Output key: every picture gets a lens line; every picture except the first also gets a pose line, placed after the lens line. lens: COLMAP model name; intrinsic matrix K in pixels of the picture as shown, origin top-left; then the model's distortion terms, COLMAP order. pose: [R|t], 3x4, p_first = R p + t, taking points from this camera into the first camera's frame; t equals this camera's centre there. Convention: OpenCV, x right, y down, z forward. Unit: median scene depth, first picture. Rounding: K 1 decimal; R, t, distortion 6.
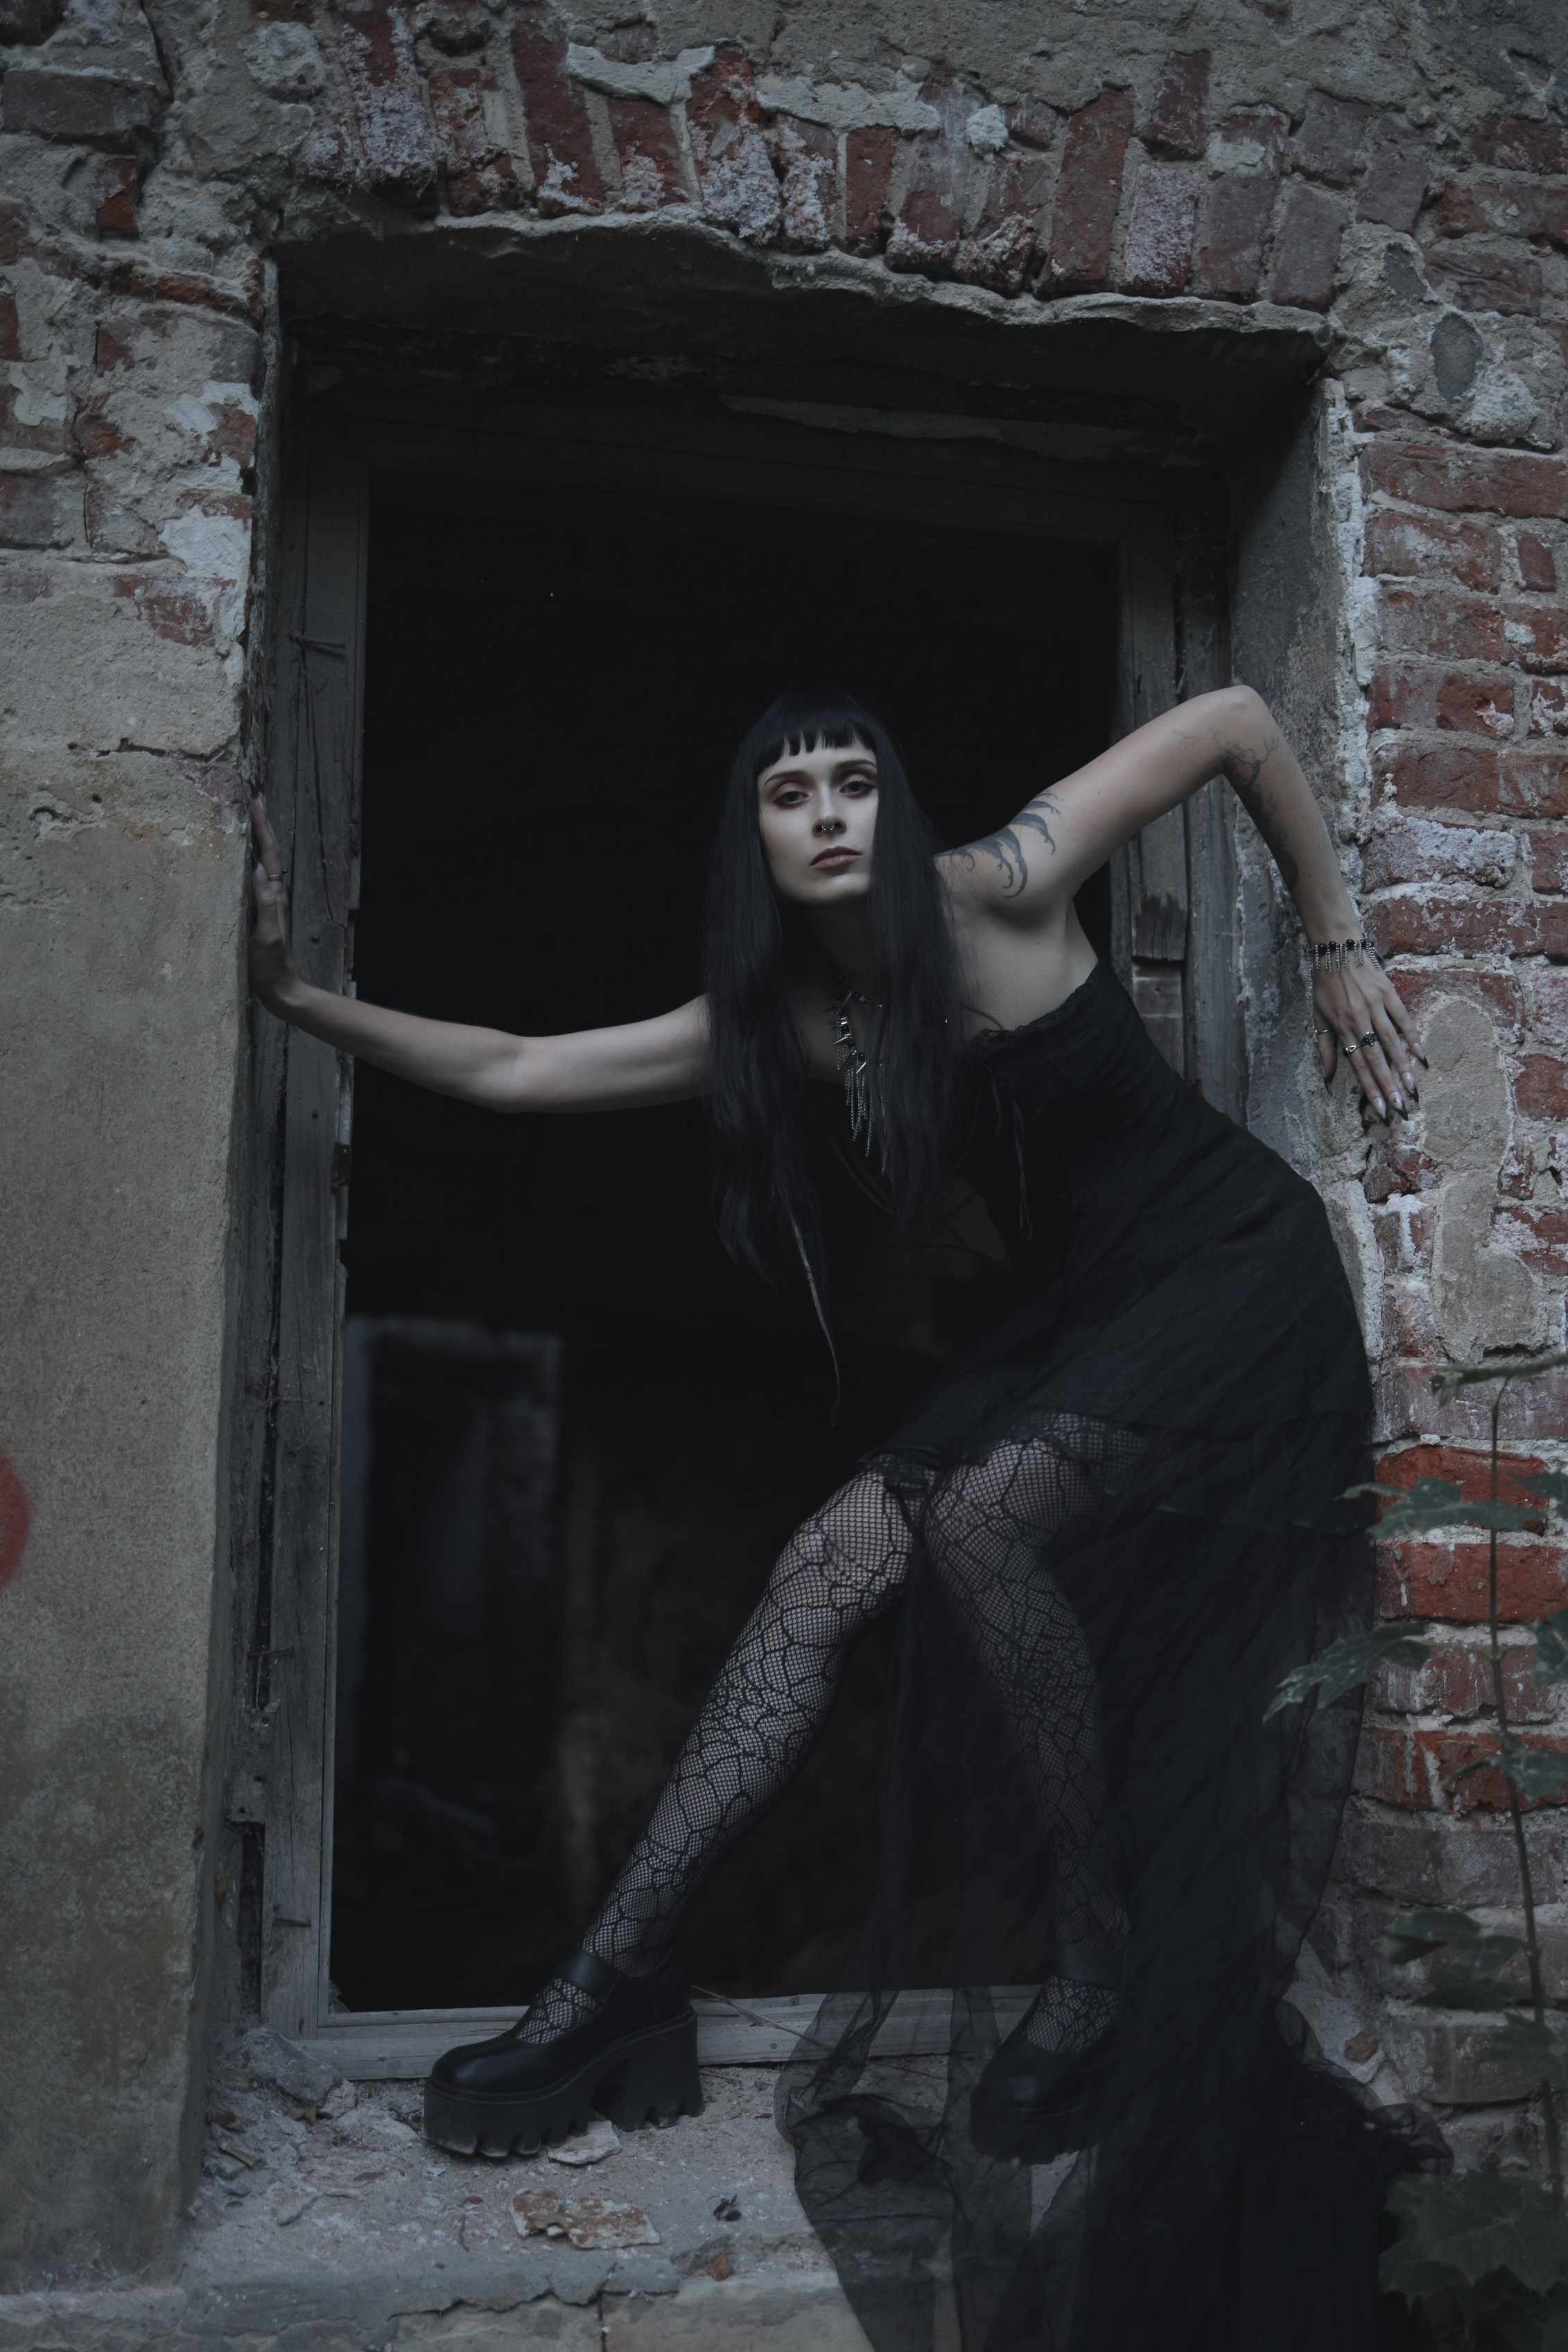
lens RADIAL K [[2438.9, 0, 757.8], [0, 2438.9, 1191.2], [0, 0, 1]] dist [0.025240, -0.064101]
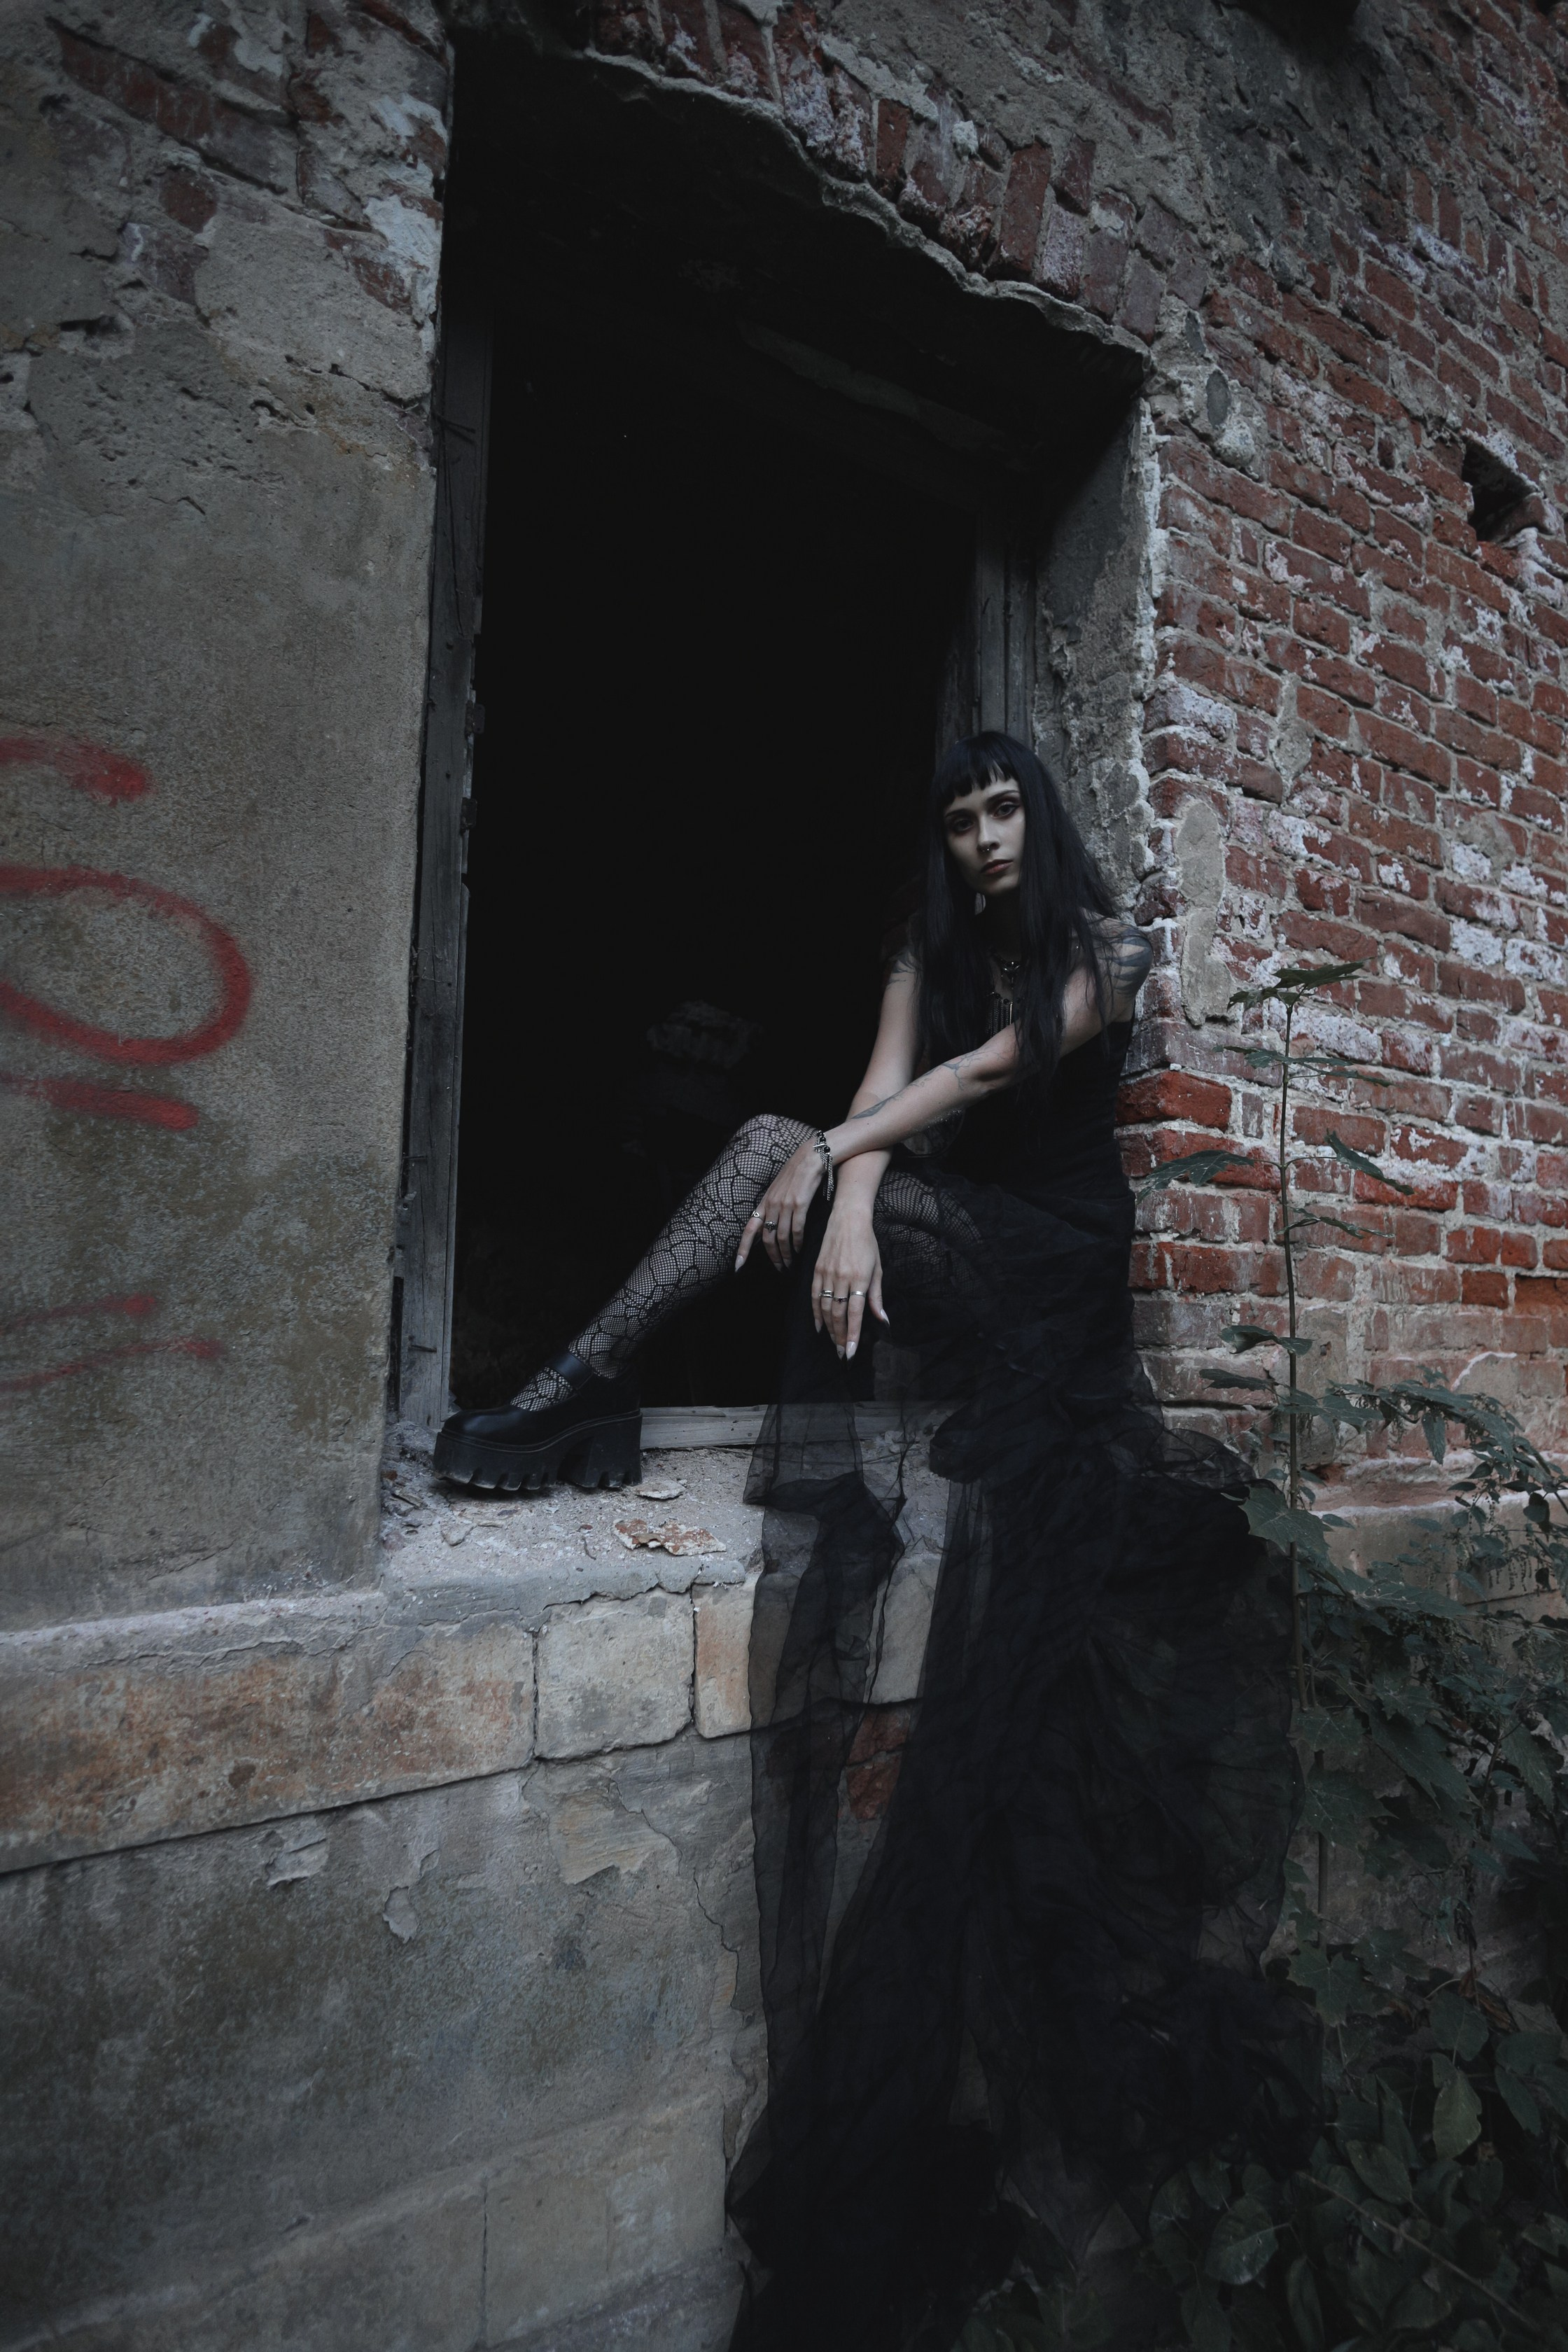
lens RADIAL K [[1158.1, 0, 832.1], [0, 1158.1, 1243.8], [0, 0, 1]] dist [-0.001415, 0.003281]
pose [[0.960797, 0.041360, 0.274150, -0.148490], [-0.071933, 0.992137, 0.102421, 0.153695], [-0.267758, -0.118127, 0.956217, 0.308080]]
